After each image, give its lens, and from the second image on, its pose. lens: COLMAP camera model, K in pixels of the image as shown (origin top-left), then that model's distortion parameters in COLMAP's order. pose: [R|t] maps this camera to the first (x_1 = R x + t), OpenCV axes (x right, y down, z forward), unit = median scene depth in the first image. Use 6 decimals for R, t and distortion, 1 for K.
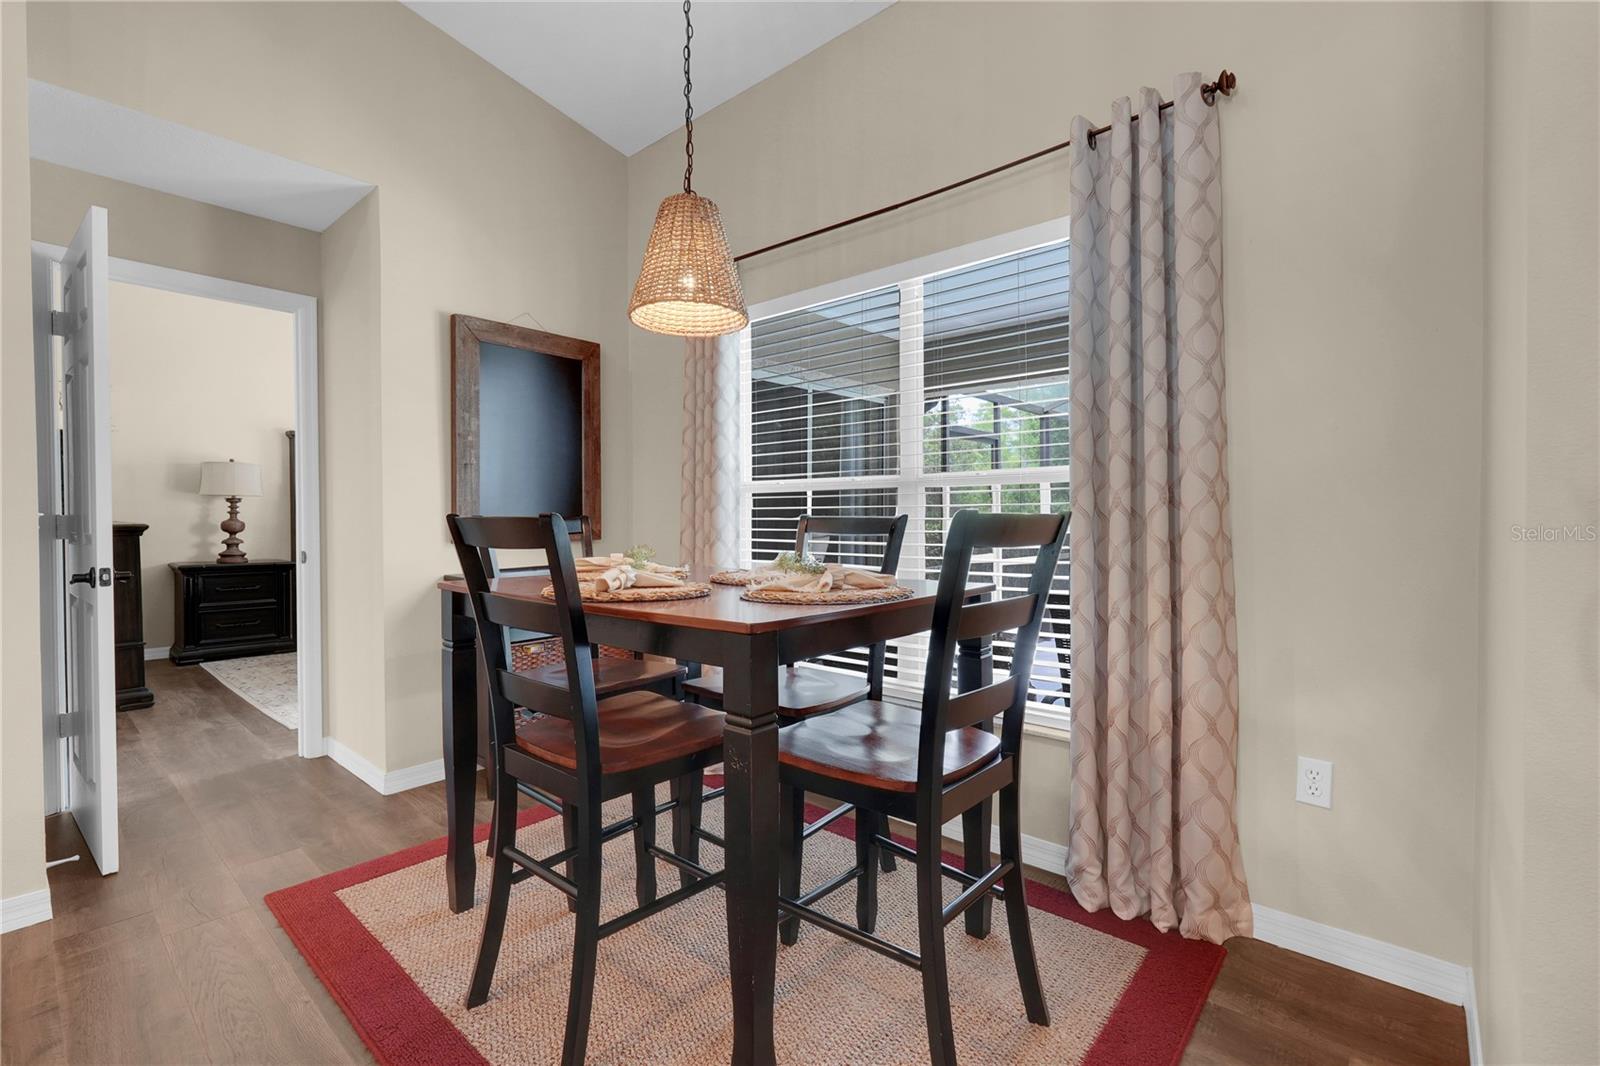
lens RADIAL K [[709.8, 0, 797.9], [0, 709.8, 526.1], [0, 0, 1]] dist [-0.011310, 0.004476]
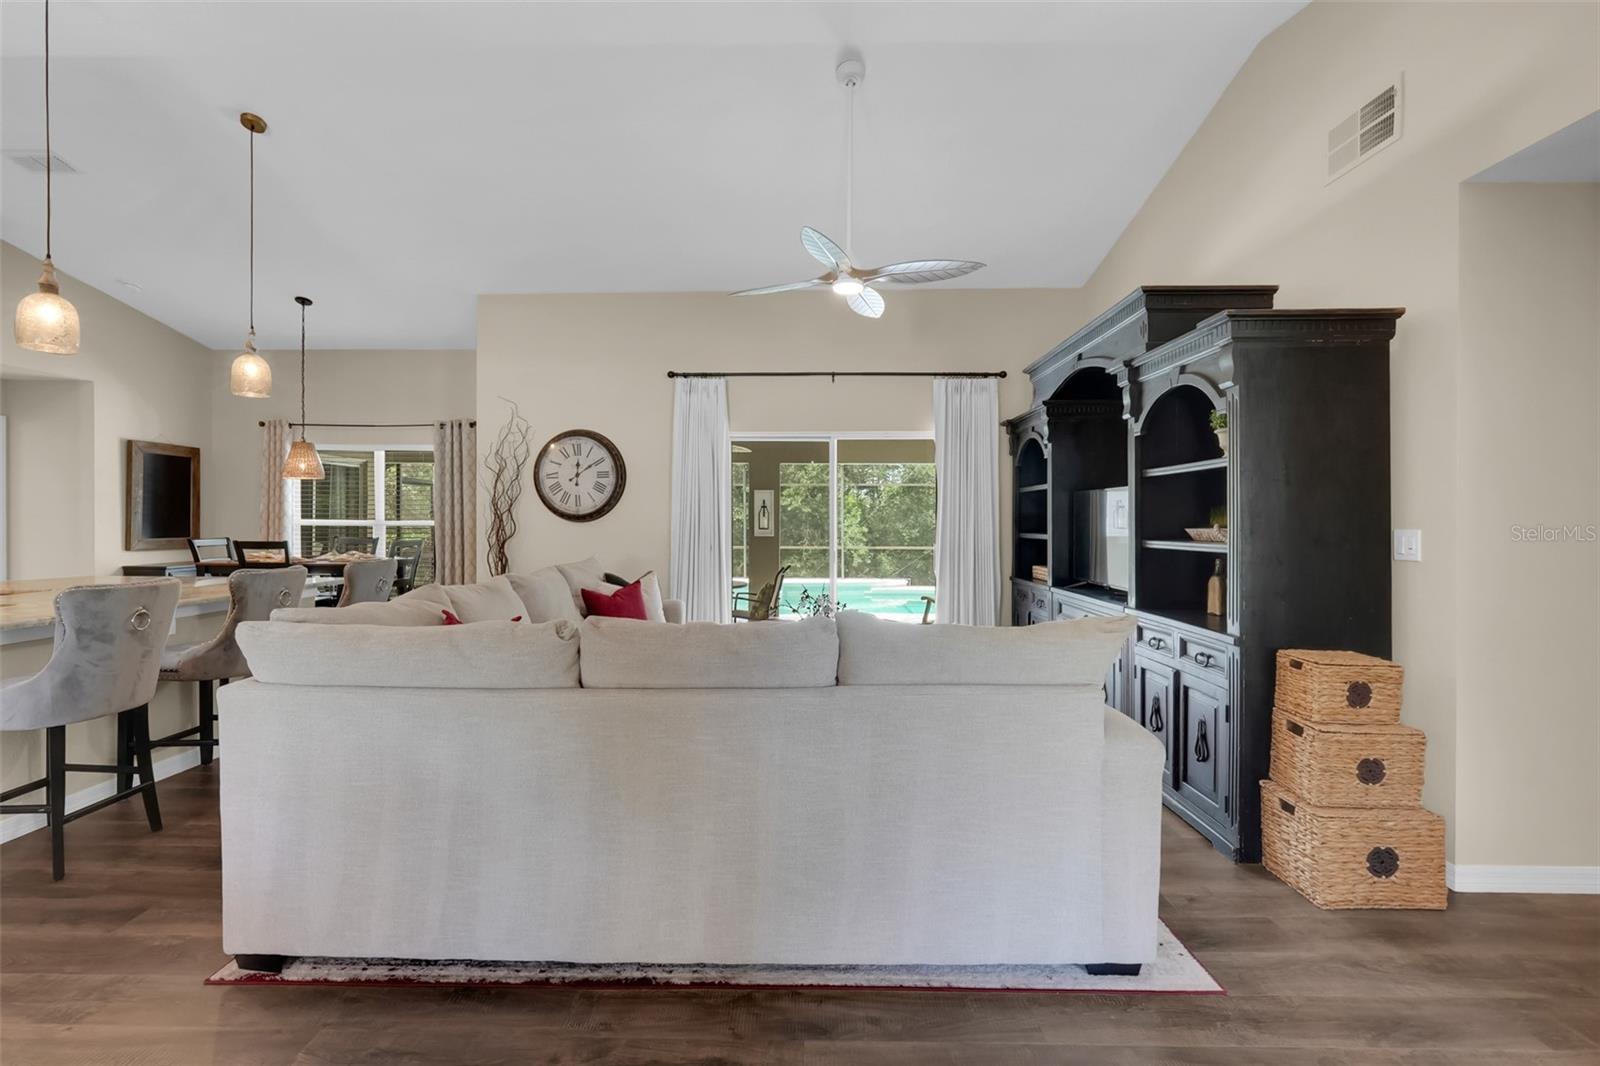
lens RADIAL K [[709.8, 0, 796.1], [0, 709.8, 528.8], [0, 0, 1]] dist [-0.011310, 0.004476]
pose [[0.763949, -0.000423, 0.645277, -0.361771], [0.001534, 0.999998, -0.001161, -0.035790], [-0.645275, 0.001876, 0.763948, -2.050775]]
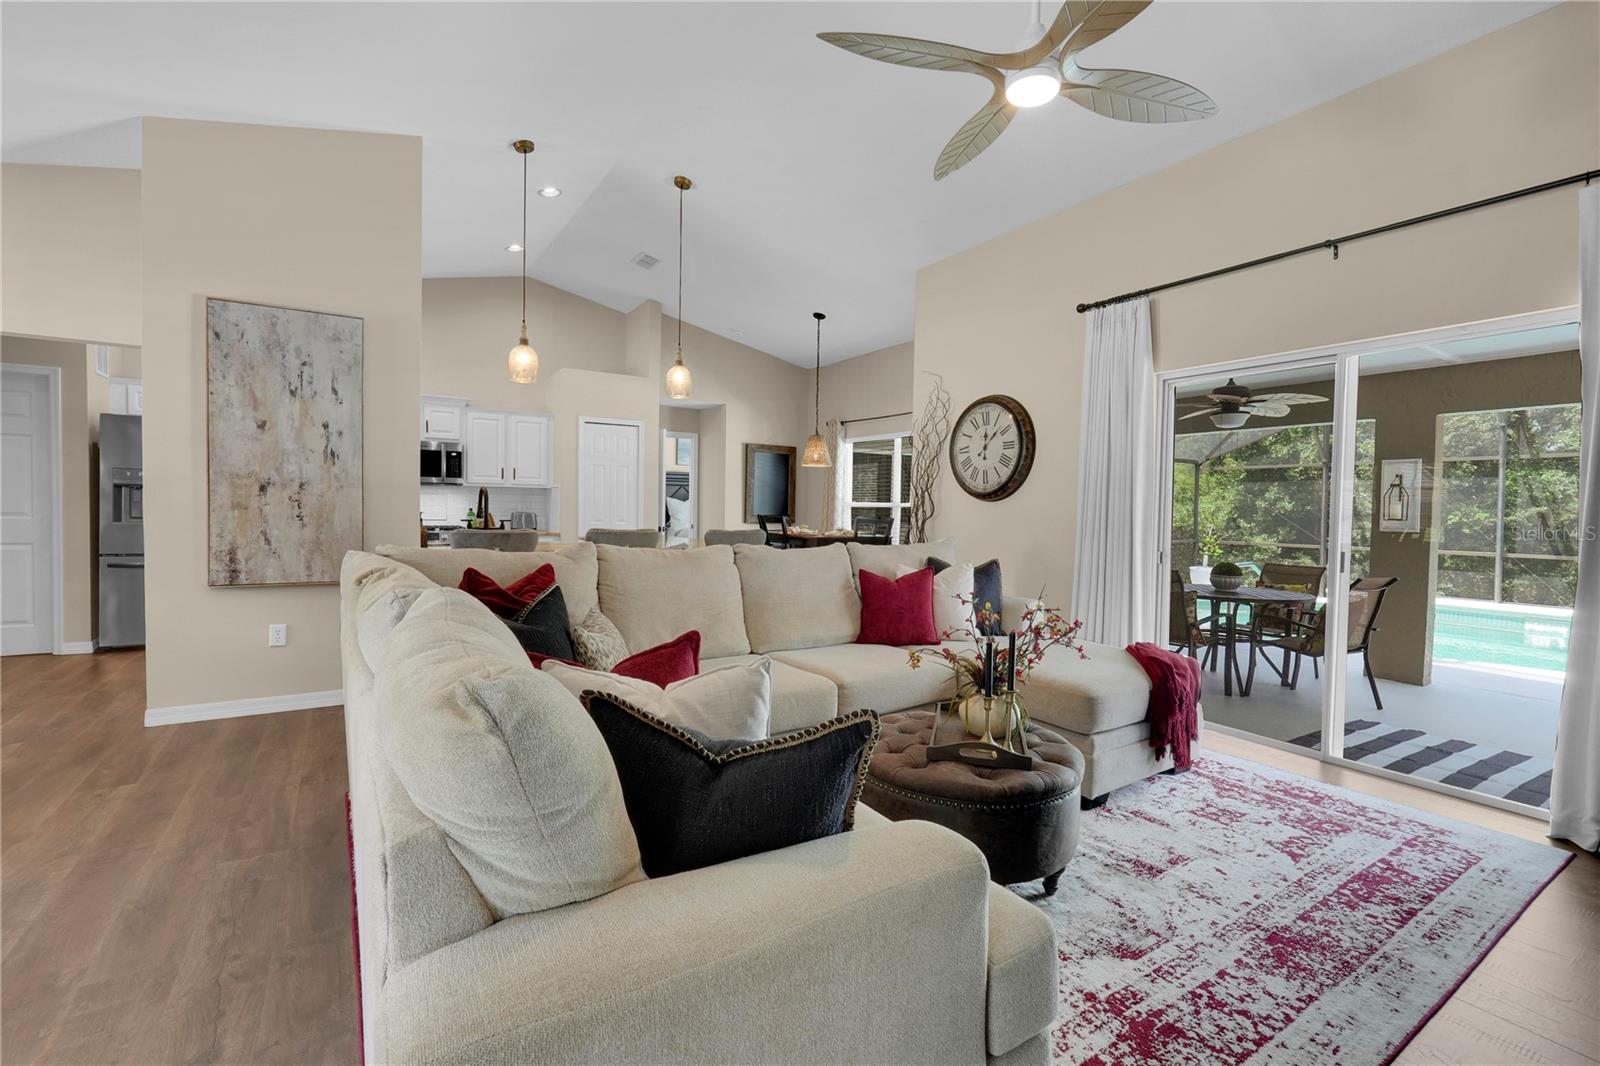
lens RADIAL K [[709.8, 0, 792.6], [0, 709.8, 534.1], [0, 0, 1]] dist [-0.011310, 0.004476]
pose [[0.960499, 0.030015, -0.276659, 0.562293], [-0.024010, 0.999397, 0.025067, -0.006774], [0.277245, -0.017434, 0.960641, -1.942708]]
